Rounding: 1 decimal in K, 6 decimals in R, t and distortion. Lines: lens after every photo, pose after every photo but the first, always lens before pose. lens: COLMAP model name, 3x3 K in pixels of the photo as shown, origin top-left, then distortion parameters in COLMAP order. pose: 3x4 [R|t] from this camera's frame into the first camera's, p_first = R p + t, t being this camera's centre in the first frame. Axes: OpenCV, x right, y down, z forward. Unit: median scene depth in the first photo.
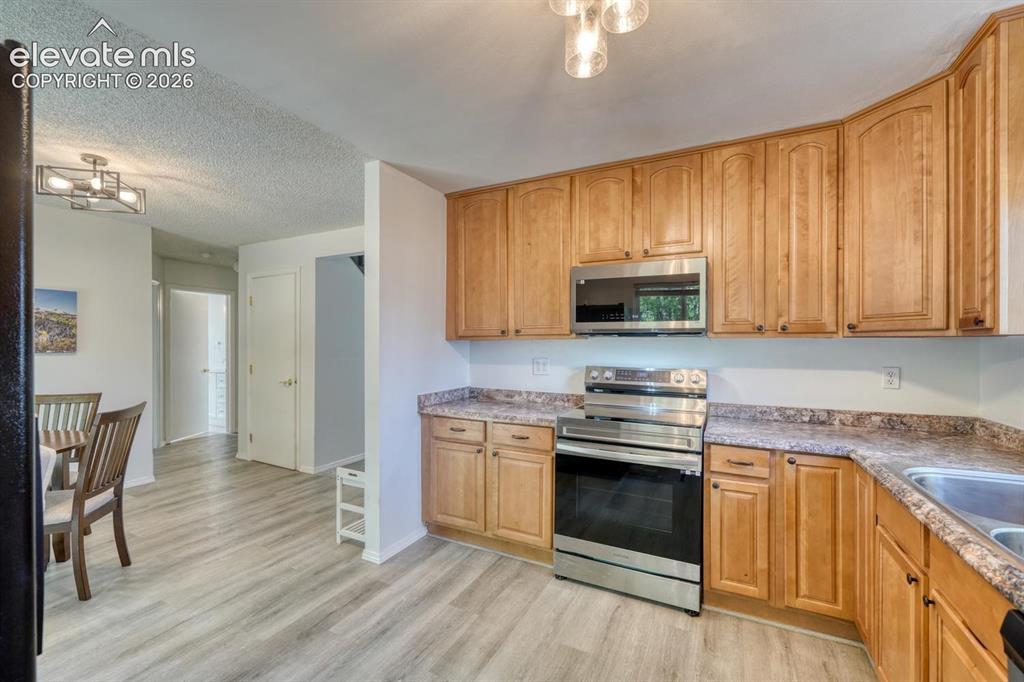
lens RADIAL K [[419.8, 0, 494.9], [0, 419.8, 346.1], [0, 0, 1]] dist [0.003395, 0.000134]
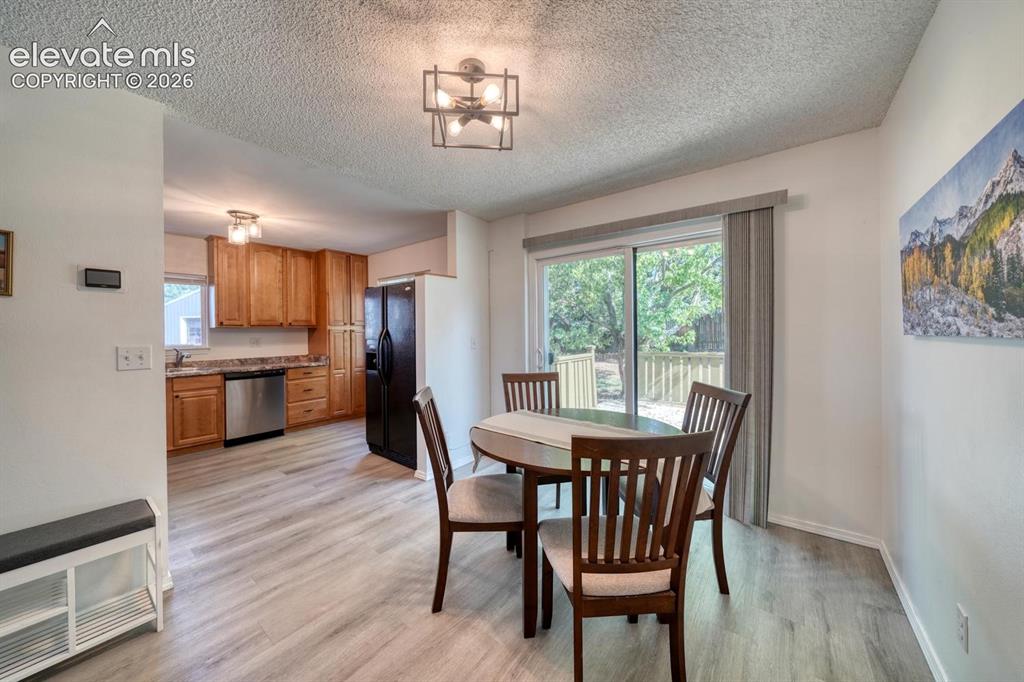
lens RADIAL K [[359.0, 0, 507.5], [0, 359.0, 334.3], [0, 0, 1]] dist [-0.007912, 0.000094]
pose [[-0.983693, 0.006514, 0.179737, -1.190360], [0.008333, 0.999921, 0.009367, 0.012927], [-0.179662, 0.010712, -0.983670, 1.709956]]
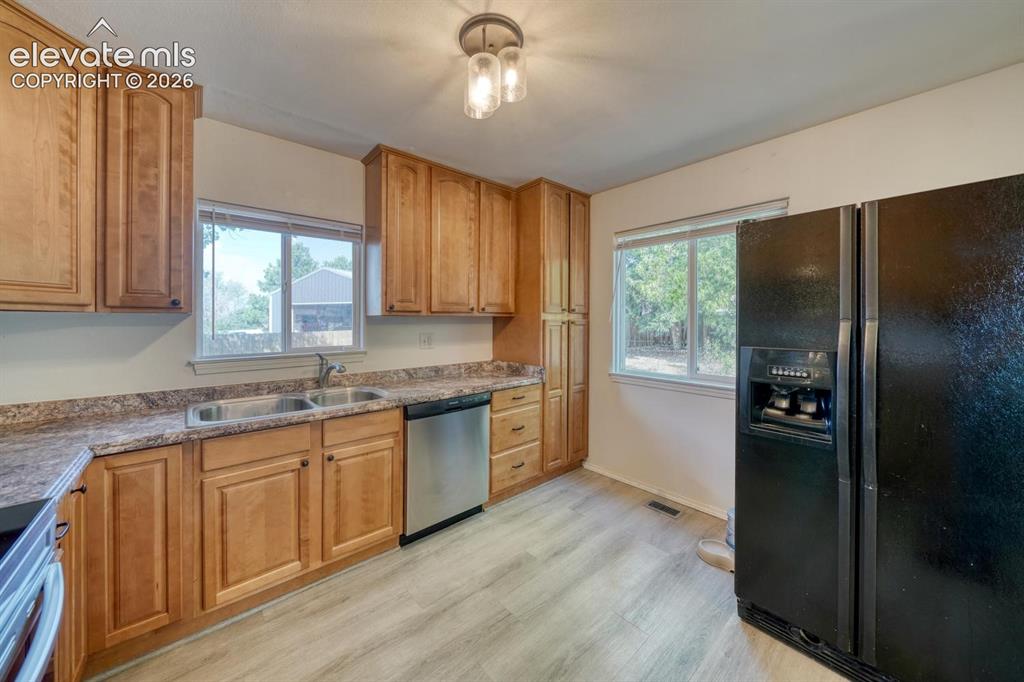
lens RADIAL K [[359.0, 0, 499.4], [0, 359.0, 319.7], [0, 0, 1]] dist [-0.007912, 0.000094]
pose [[-0.931893, 0.000838, 0.362733, -0.113105], [0.000463, 0.999999, -0.001120, -0.003051], [-0.362734, -0.000876, -0.931893, 1.026205]]
